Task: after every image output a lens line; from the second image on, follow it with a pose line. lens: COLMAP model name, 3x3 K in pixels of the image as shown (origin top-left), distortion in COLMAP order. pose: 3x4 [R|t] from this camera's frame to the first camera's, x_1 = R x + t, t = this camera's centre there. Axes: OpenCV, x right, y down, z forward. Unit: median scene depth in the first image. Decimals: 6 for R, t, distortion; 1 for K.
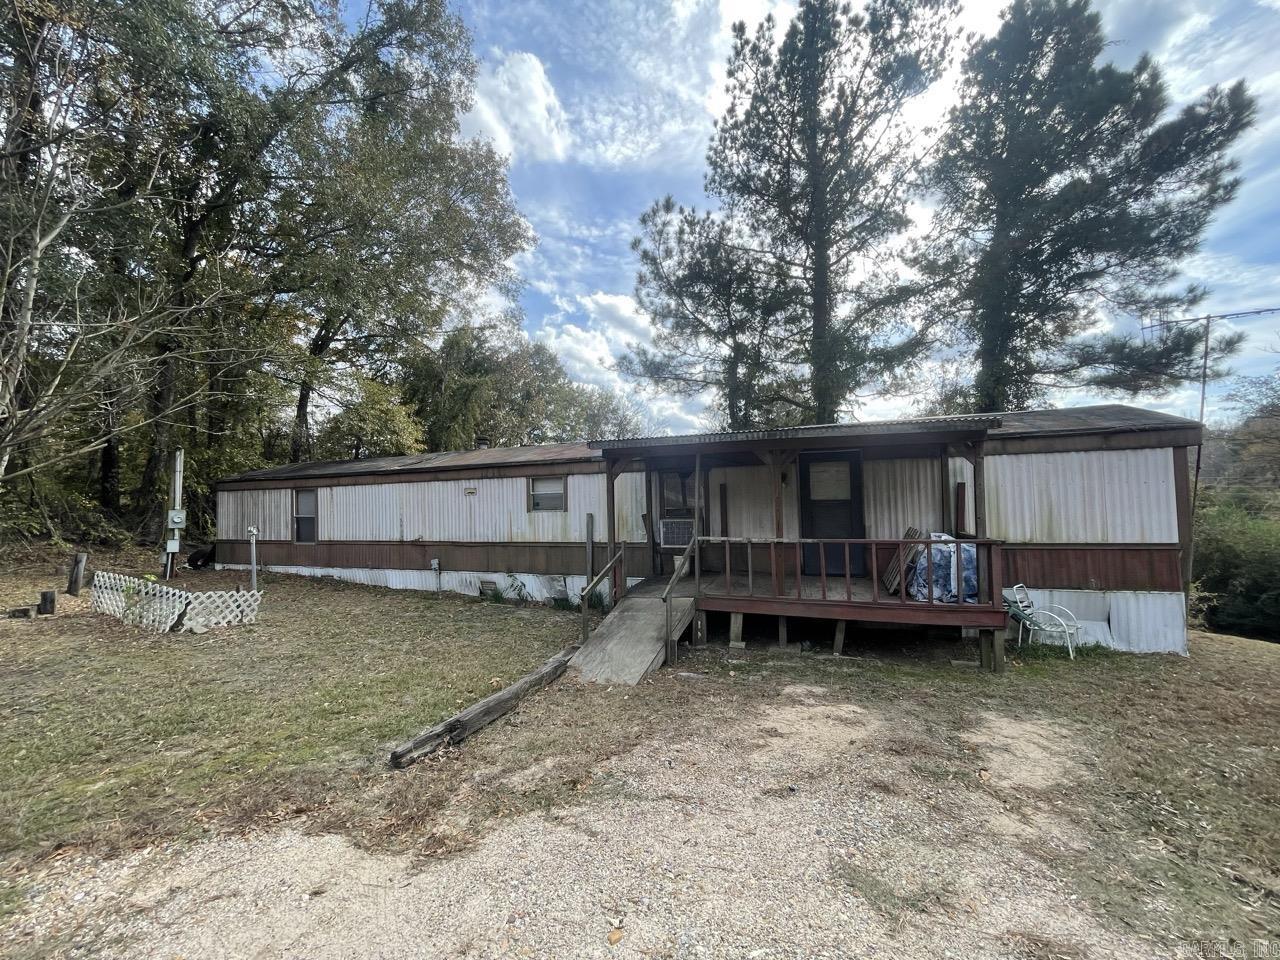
lens RADIAL K [[526.7, 0, 640.0], [0, 526.7, 480.0], [0, 0, 1]] dist [-0.001266, -0.000178]
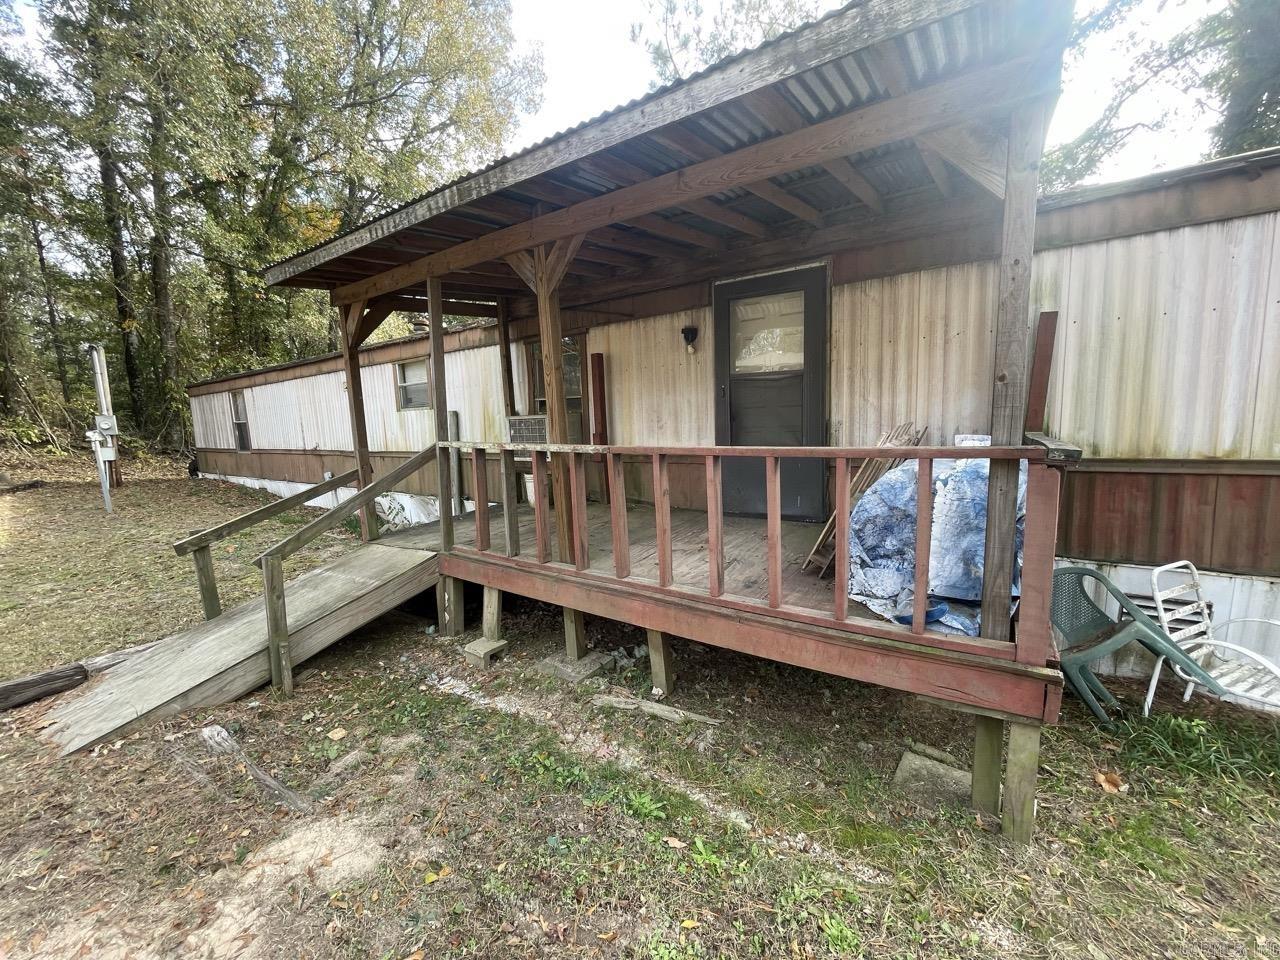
lens RADIAL K [[526.7, 0, 640.0], [0, 526.7, 480.0], [0, 0, 1]] dist [-0.001266, -0.000178]
pose [[0.966812, 0.018819, -0.254793, 0.392079], [0.023551, 0.986473, 0.162225, 0.058855], [0.254400, -0.162841, 0.953291, 0.482707]]
